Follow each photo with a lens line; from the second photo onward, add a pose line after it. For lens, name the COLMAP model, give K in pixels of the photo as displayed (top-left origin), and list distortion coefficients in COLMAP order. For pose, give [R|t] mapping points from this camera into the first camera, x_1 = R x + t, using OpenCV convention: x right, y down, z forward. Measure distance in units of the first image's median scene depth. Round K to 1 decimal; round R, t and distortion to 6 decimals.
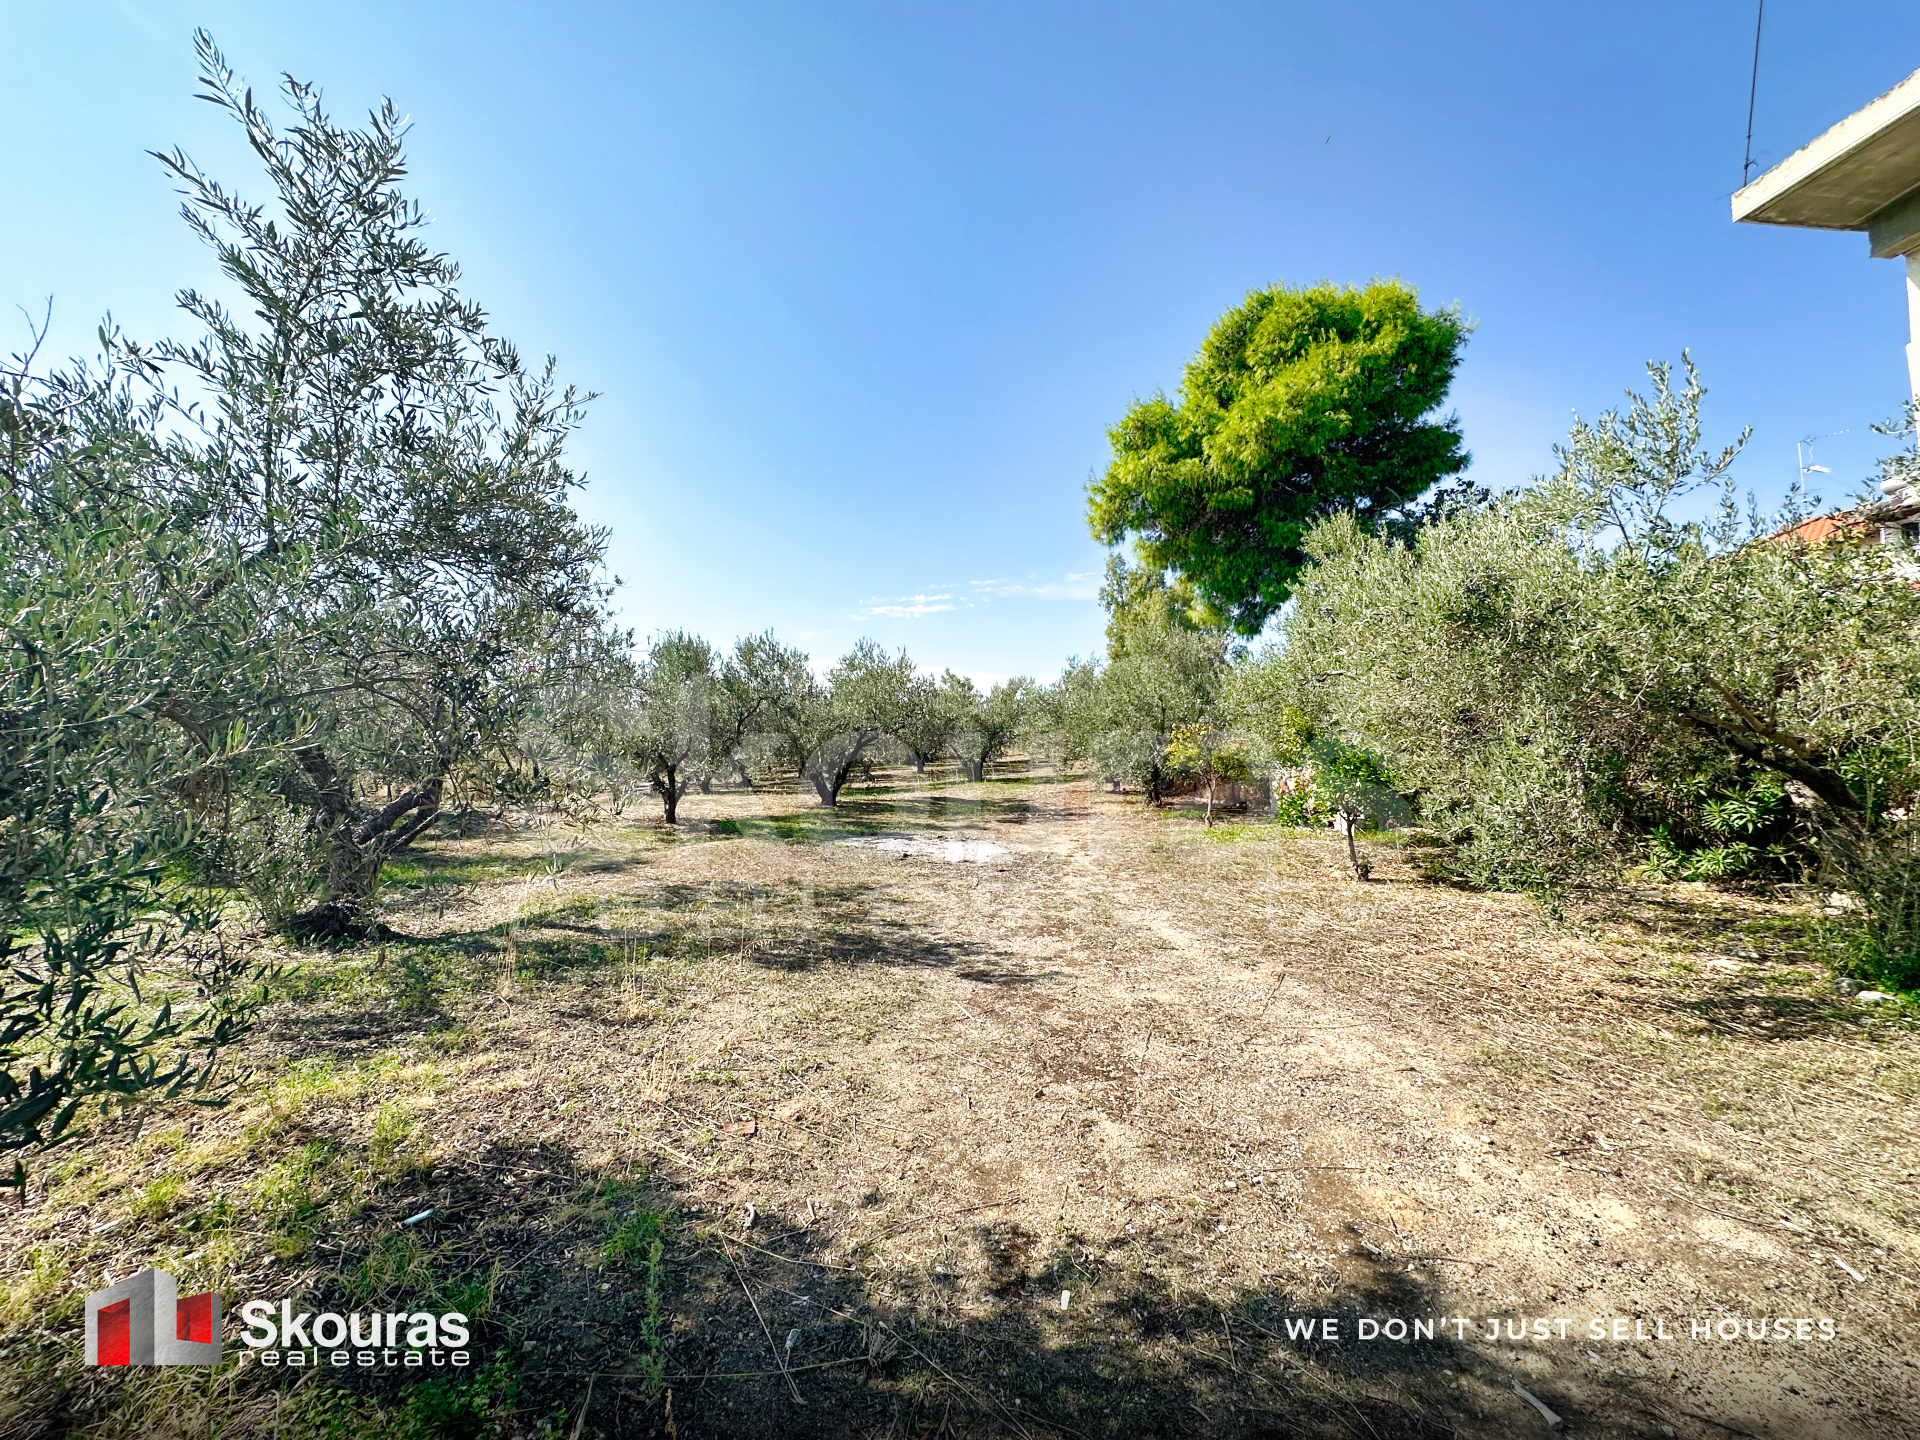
lens RADIAL K [[771.6, 0, 960.0], [0, 771.6, 720.0], [0, 0, 1]] dist [-0.000316, -0.000094]
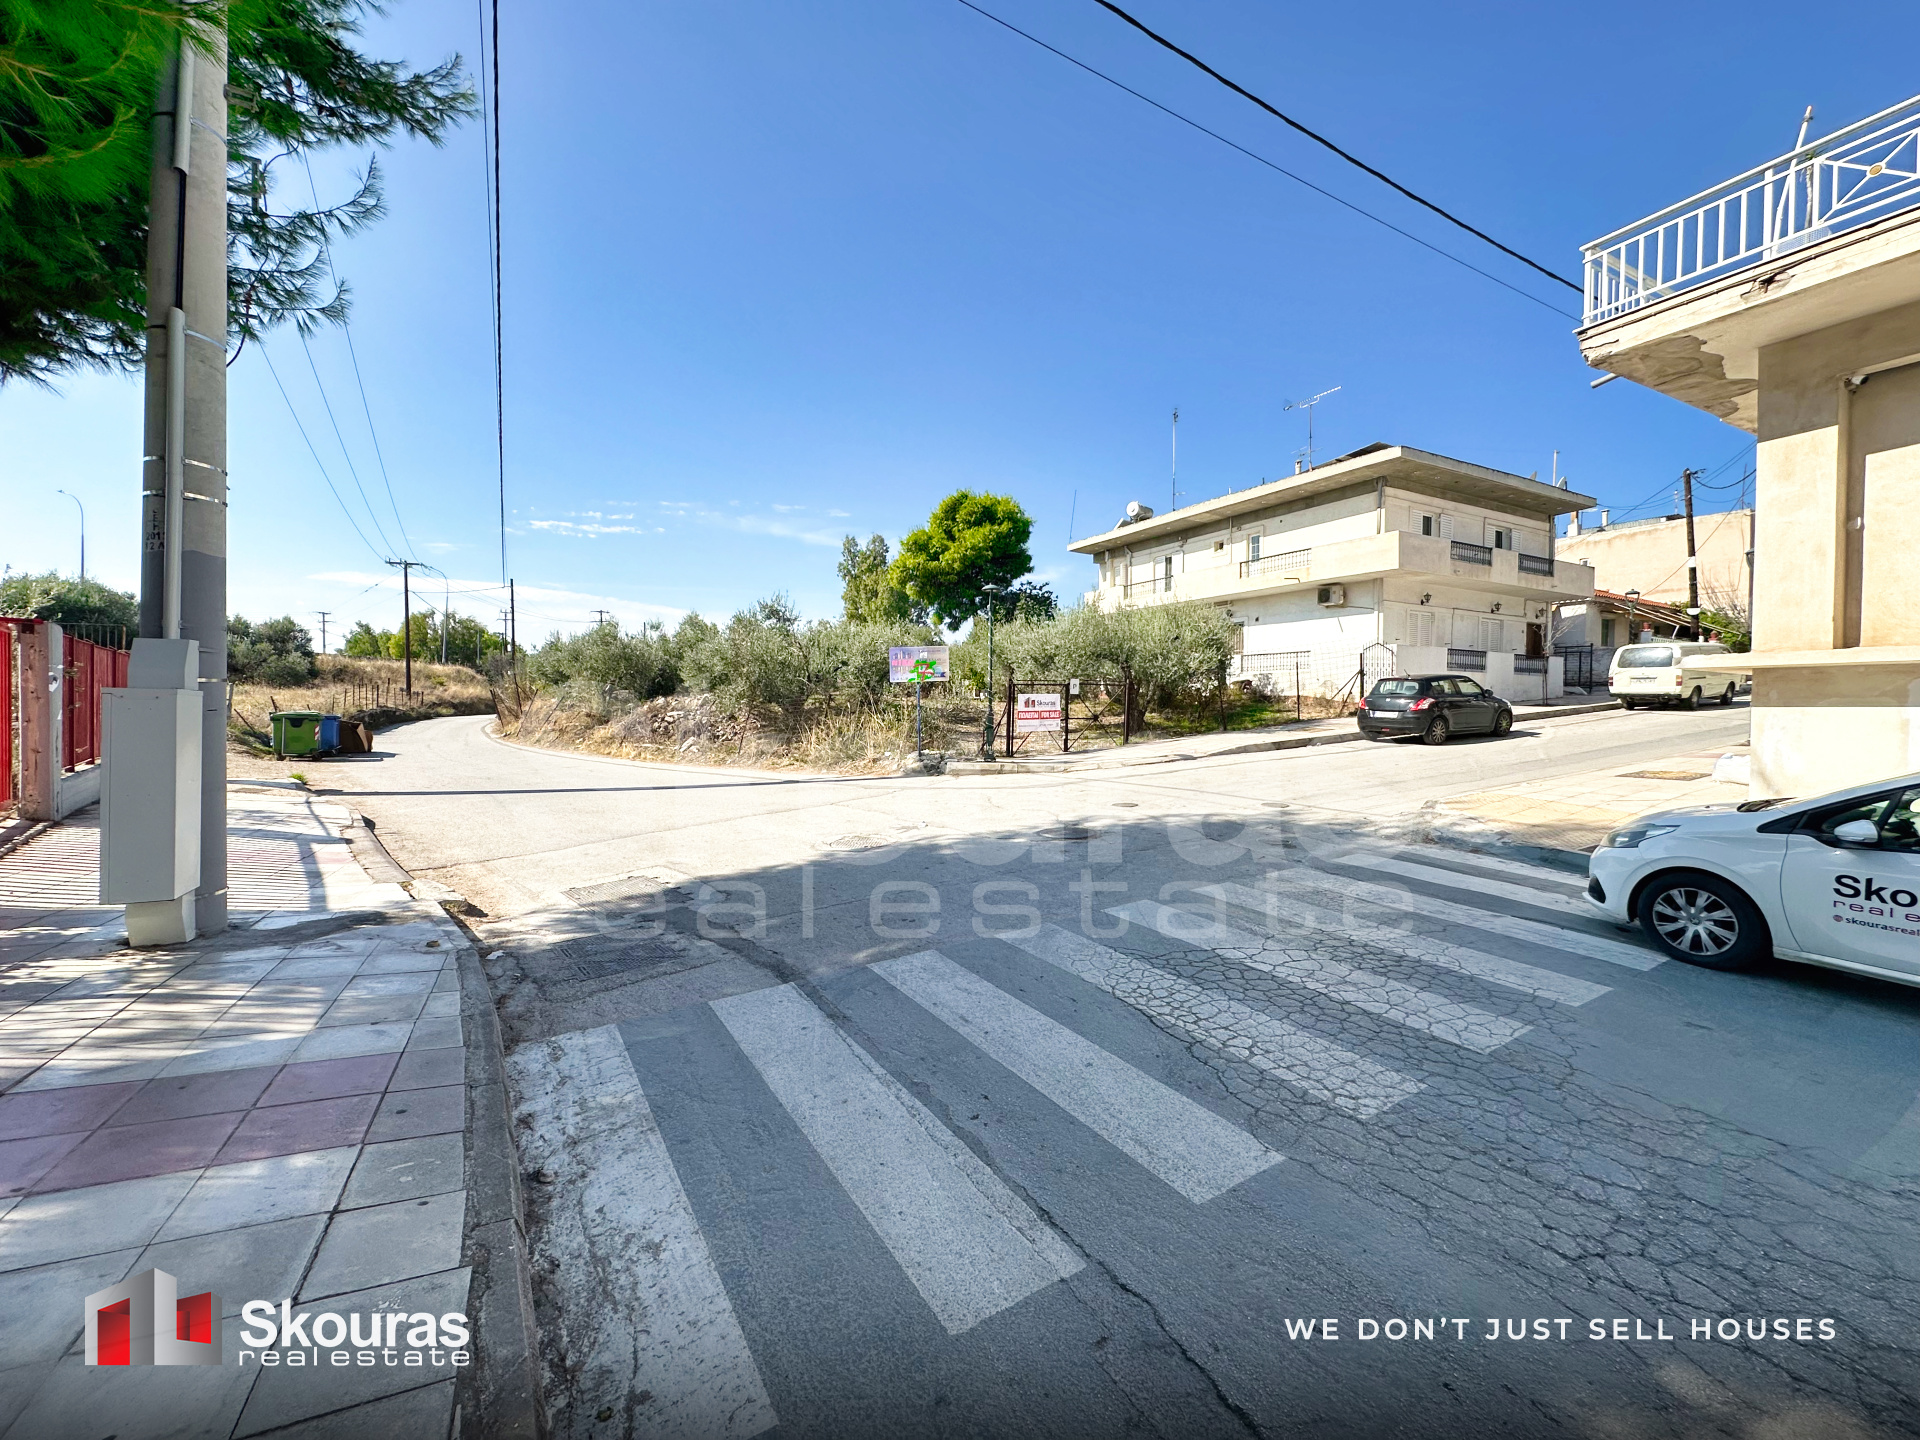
lens RADIAL K [[771.6, 0, 960.0], [0, 771.6, 720.0], [0, 0, 1]] dist [-0.000316, -0.000094]
pose [[0.919930, 0.015939, 0.391759, -0.591380], [-0.046229, 0.996613, 0.068008, 0.005215], [-0.389348, -0.080673, 0.917551, -1.359028]]
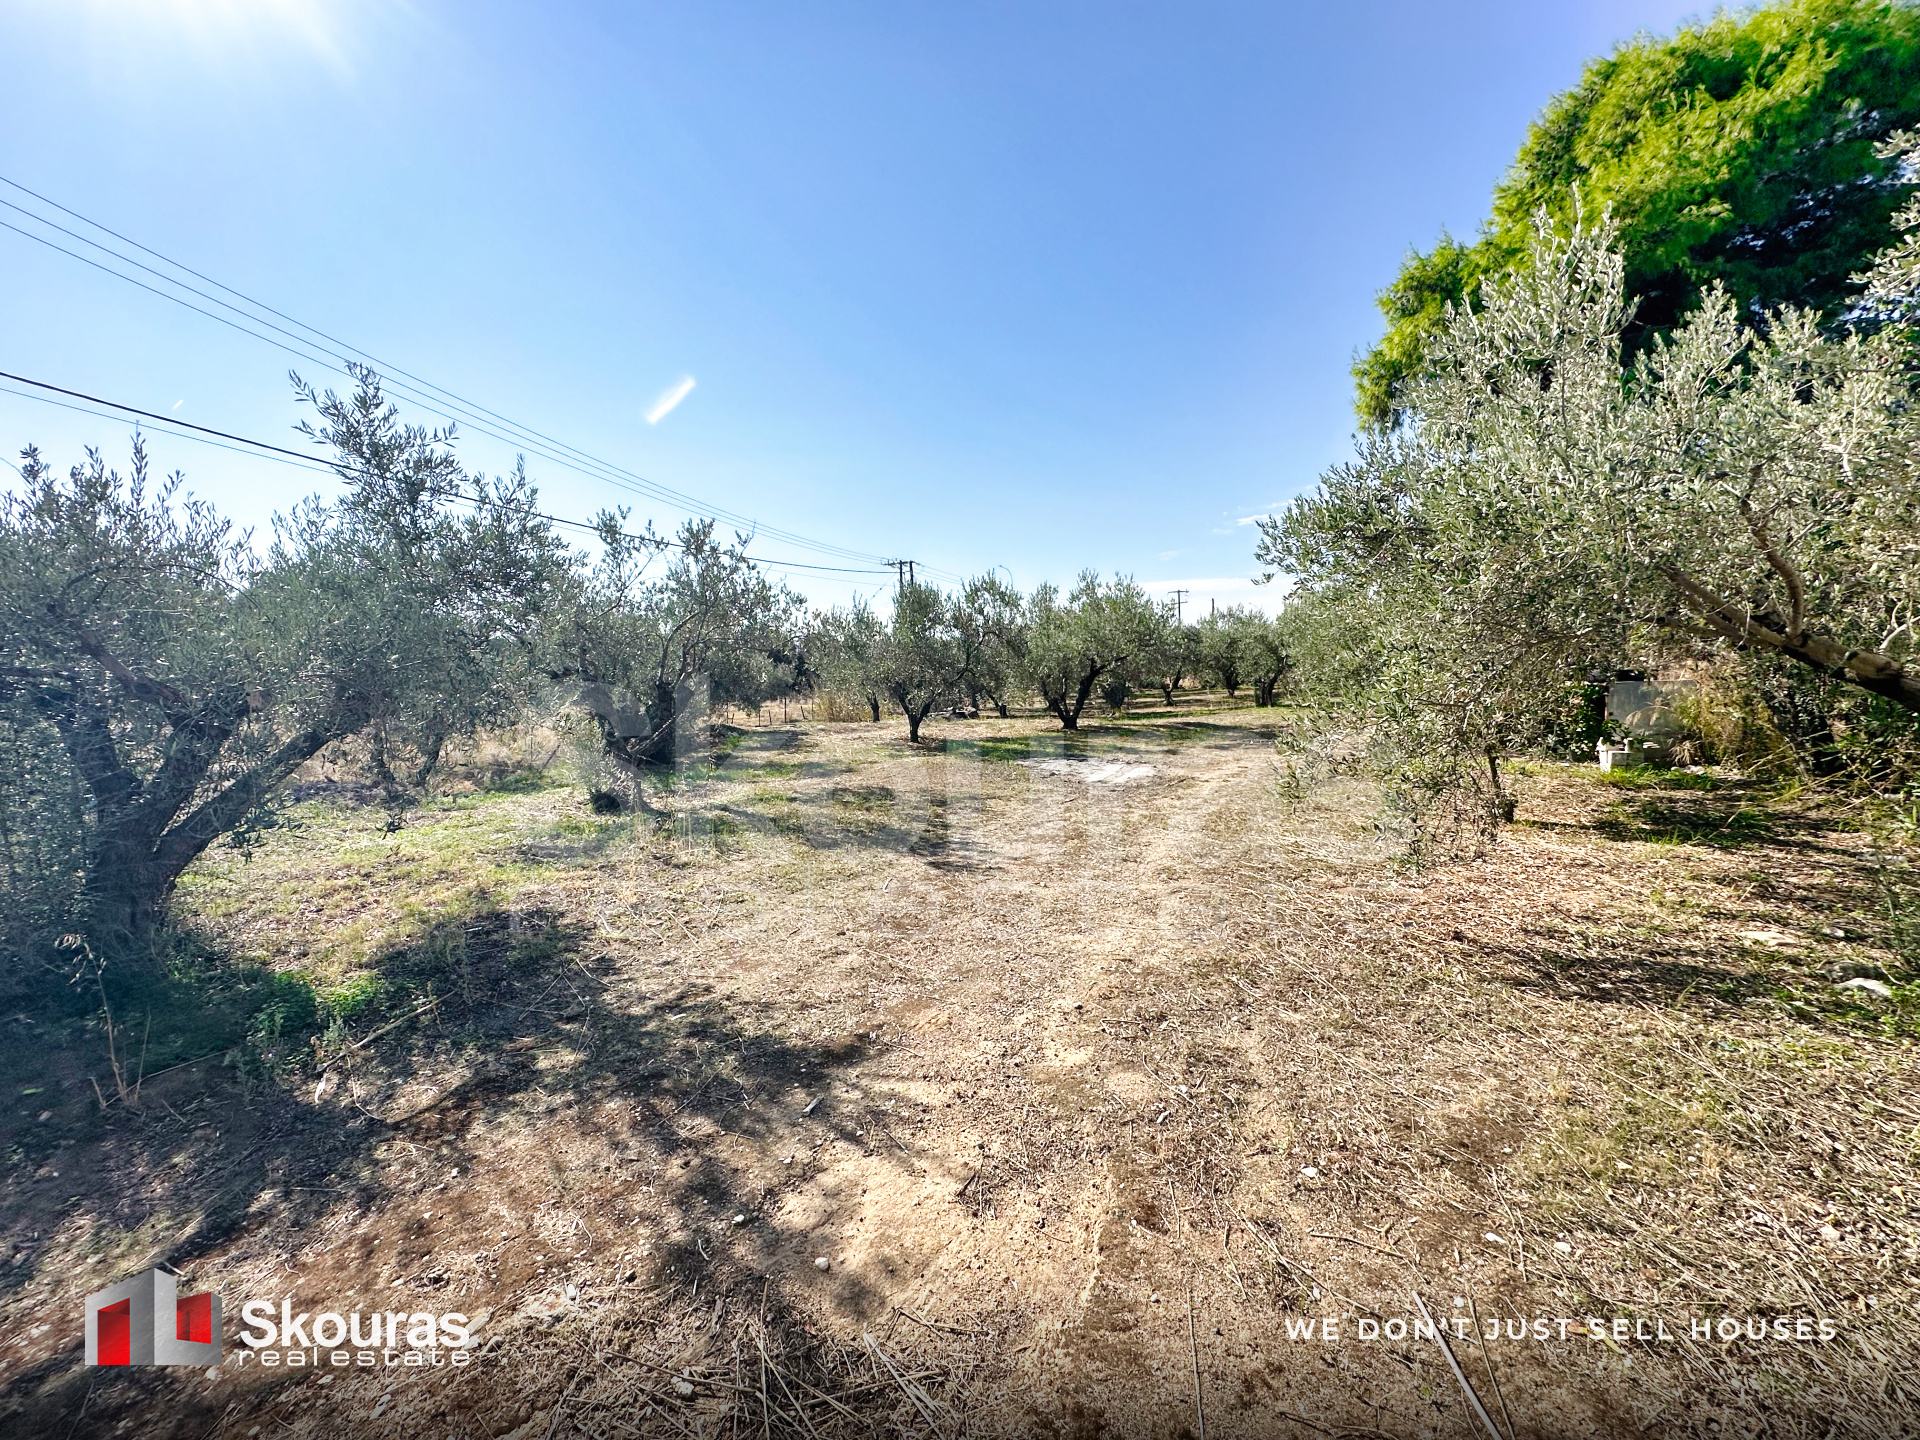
lens RADIAL K [[767.6, 0, 953.8], [0, 767.6, 729.4], [0, 0, 1]] dist [-0.001319, -0.000348]
pose [[0.892894, 0.011808, -0.450113, 0.172460], [0.037350, 0.994269, 0.100175, -0.001867], [0.448716, -0.106257, 0.887335, -0.019110]]
